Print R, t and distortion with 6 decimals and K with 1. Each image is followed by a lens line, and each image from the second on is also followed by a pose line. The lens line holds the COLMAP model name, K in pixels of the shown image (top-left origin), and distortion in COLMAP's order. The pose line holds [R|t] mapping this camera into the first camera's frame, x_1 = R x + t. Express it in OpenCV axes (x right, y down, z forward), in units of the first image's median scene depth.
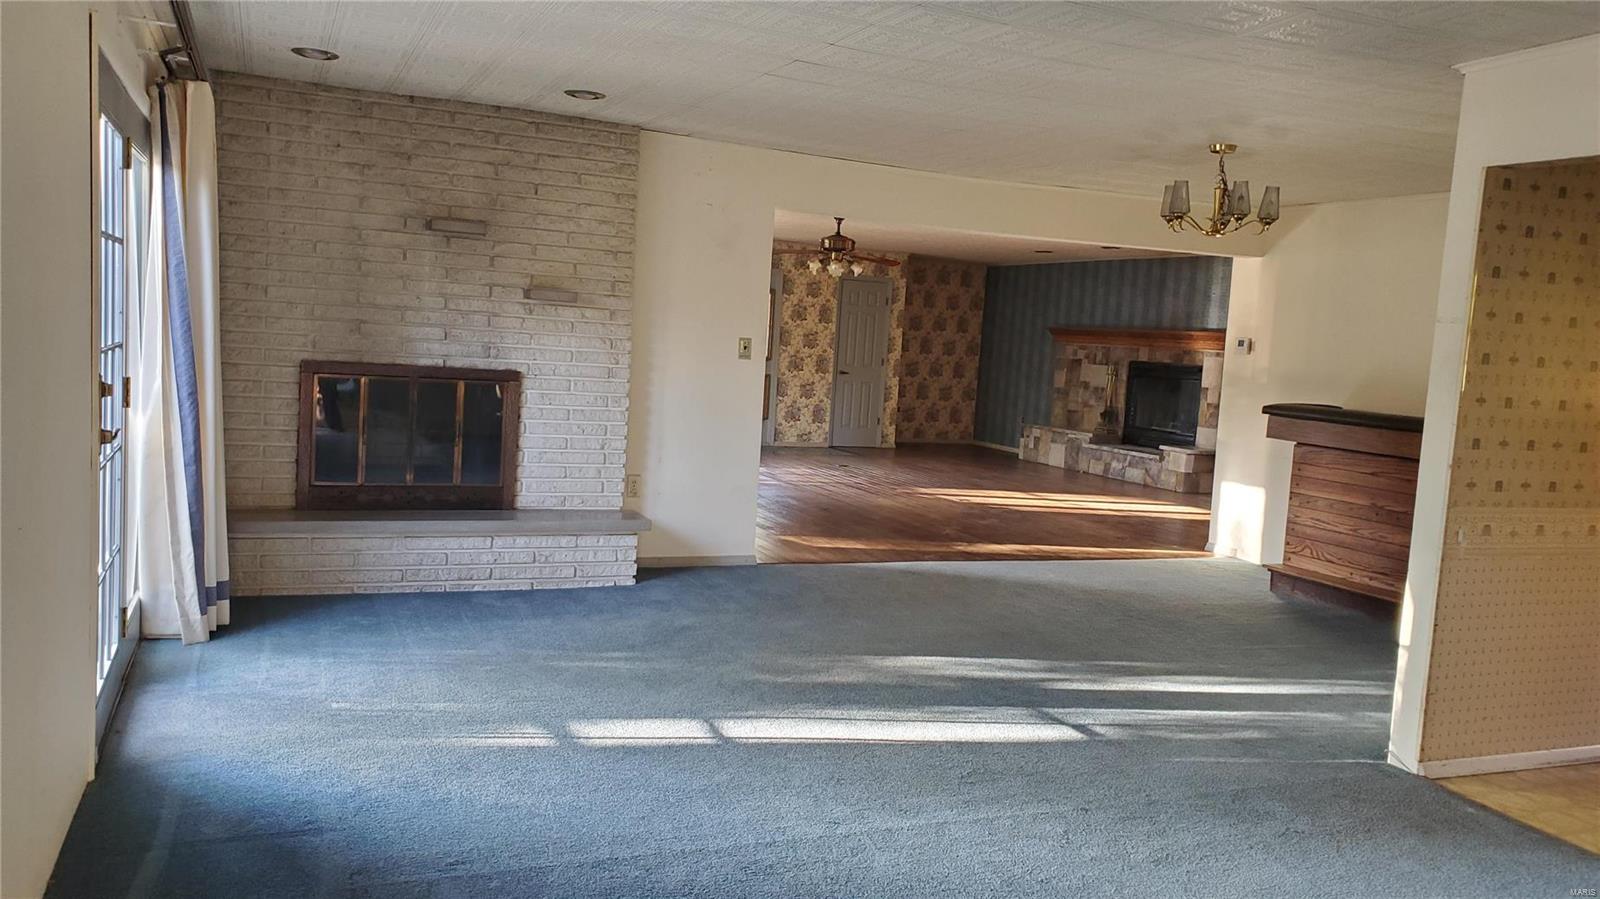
lens RADIAL K [[1267.0, 0, 800.0], [0, 1267.0, 449.5], [0, 0, 1]] dist [0.212632, -0.699288]
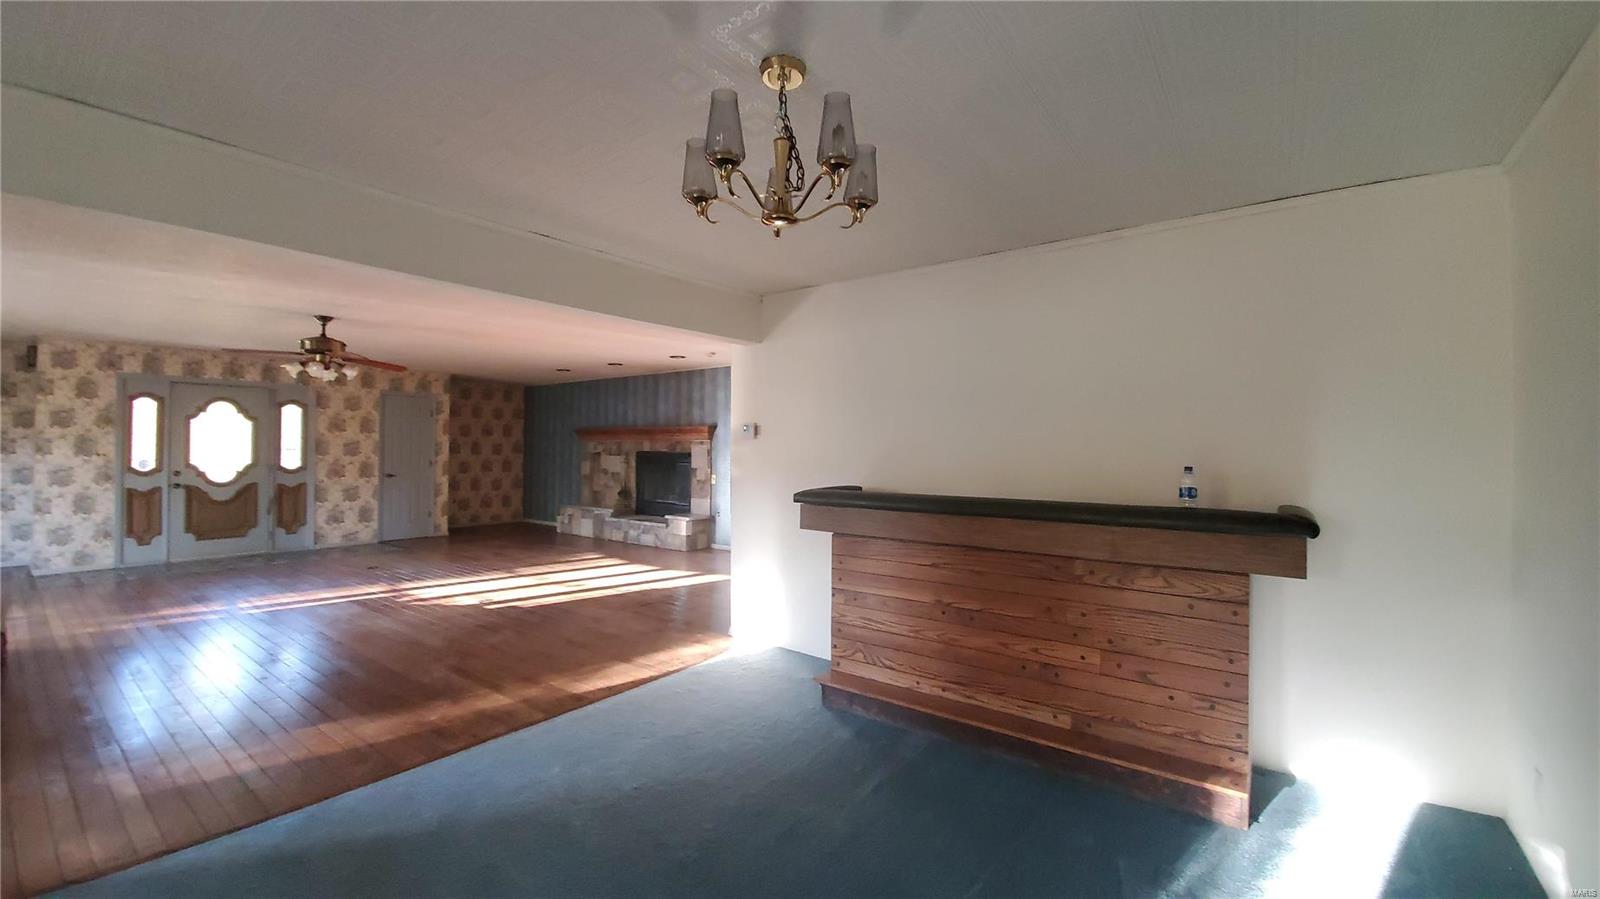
lens RADIAL K [[655.3, 0, 801.0], [0, 655.3, 441.5], [0, 0, 1]] dist [0.011601, -0.017235]
pose [[0.875231, -0.051920, 0.480911, 0.079278], [0.092054, 0.993931, -0.060226, -0.022492], [-0.474865, 0.096982, 0.874698, 0.320779]]
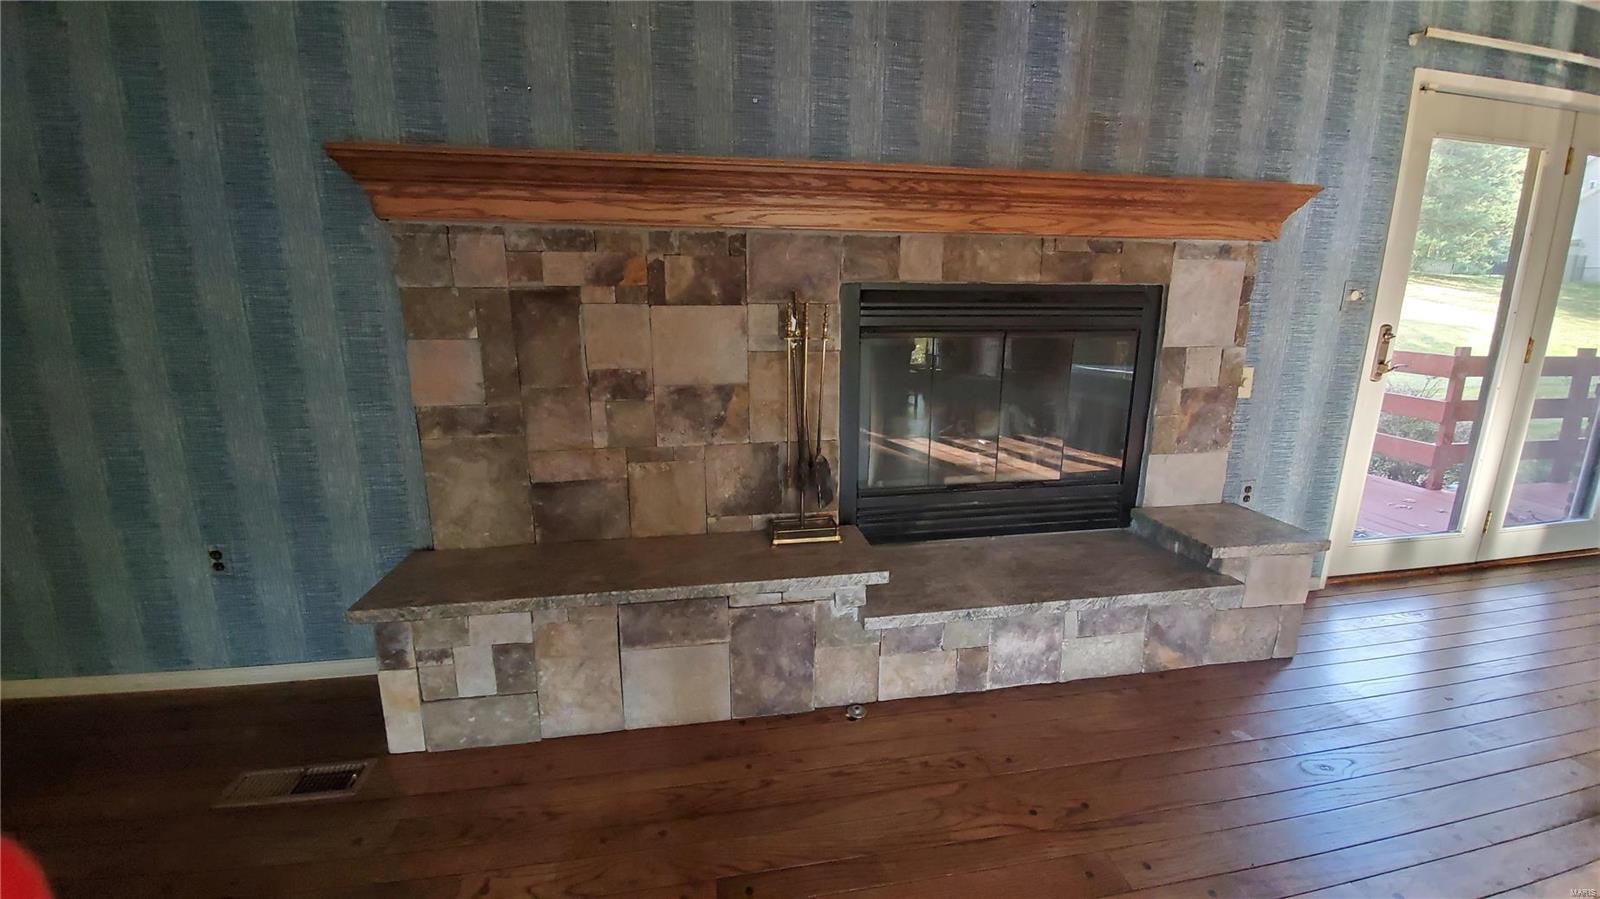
lens RADIAL K [[655.3, 0, 801.0], [0, 655.3, 441.5], [0, 0, 1]] dist [0.011601, -0.017235]
pose [[0.218223, -0.295828, 0.929981, 0.102801], [0.091148, 0.954961, 0.282386, -0.077835], [-0.971633, 0.023143, 0.235359, 0.970118]]
